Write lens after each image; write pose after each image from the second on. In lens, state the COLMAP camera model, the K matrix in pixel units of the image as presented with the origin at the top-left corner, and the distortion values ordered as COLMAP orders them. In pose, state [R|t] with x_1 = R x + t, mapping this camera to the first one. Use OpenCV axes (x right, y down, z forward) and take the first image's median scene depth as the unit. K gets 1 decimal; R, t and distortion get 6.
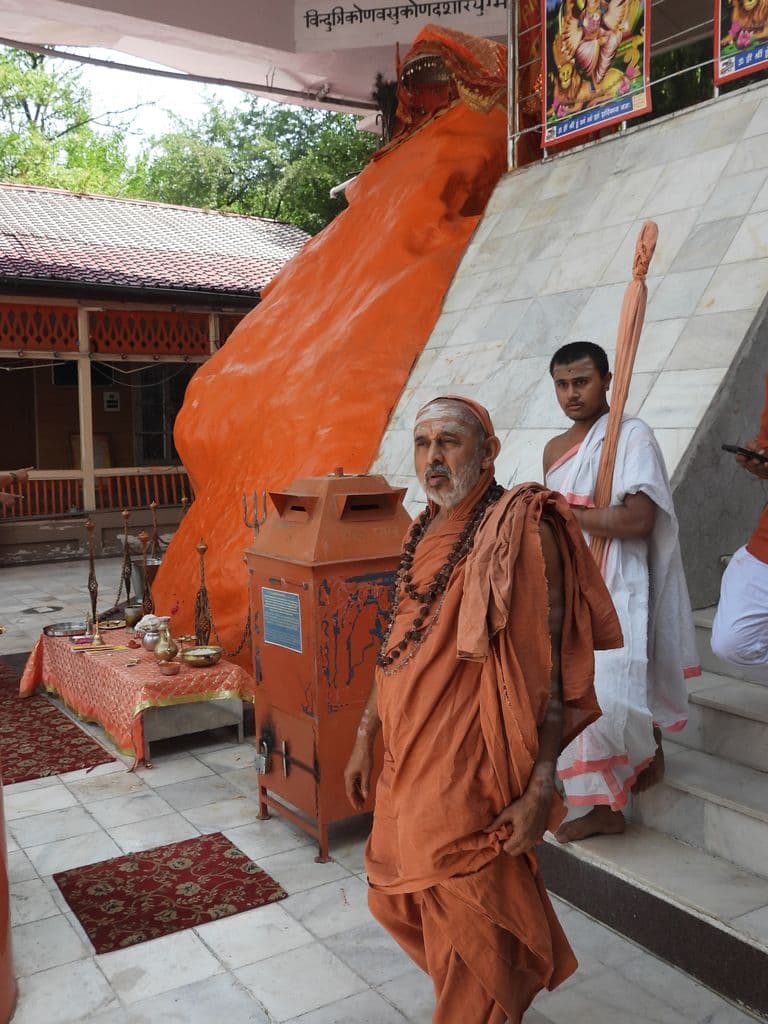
lens RADIAL K [[967.5, 0, 384.0], [0, 967.5, 512.0], [0, 0, 1]] dist [-0.015400, -0.001350]
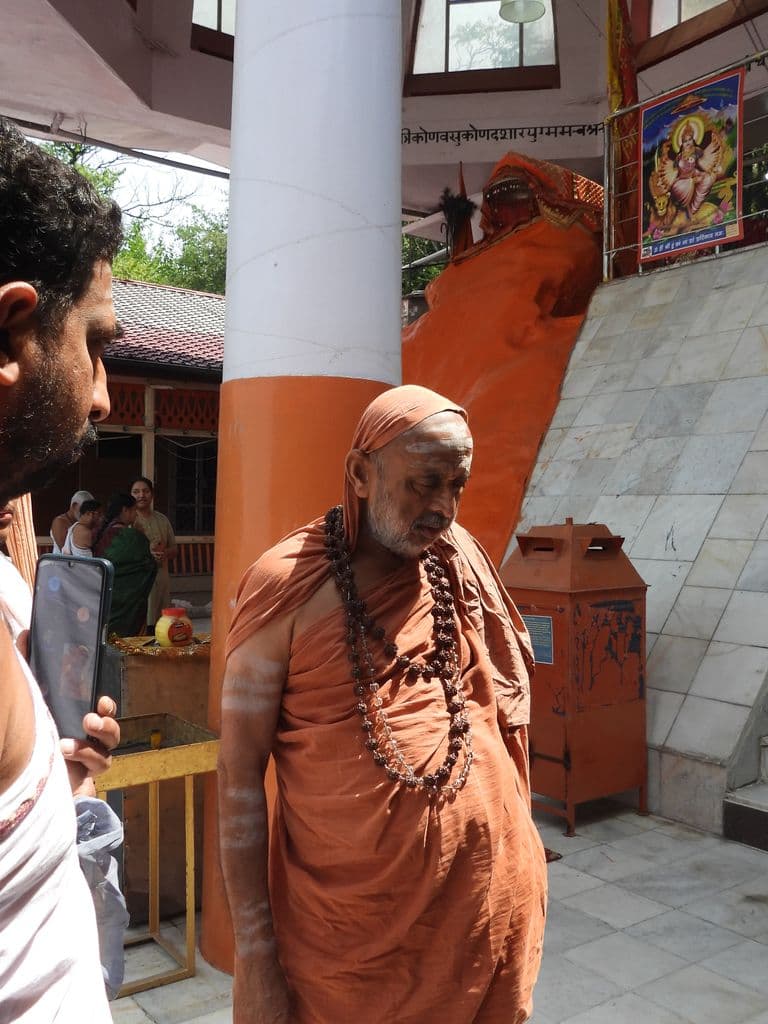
lens RADIAL K [[967.5, 0, 384.0], [0, 967.5, 512.0], [0, 0, 1]] dist [-0.015400, -0.001350]
pose [[0.998318, 0.020718, 0.054156, -0.213663], [-0.015889, 0.995982, -0.088129, 0.036505], [-0.055764, 0.087120, 0.994636, -0.137598]]
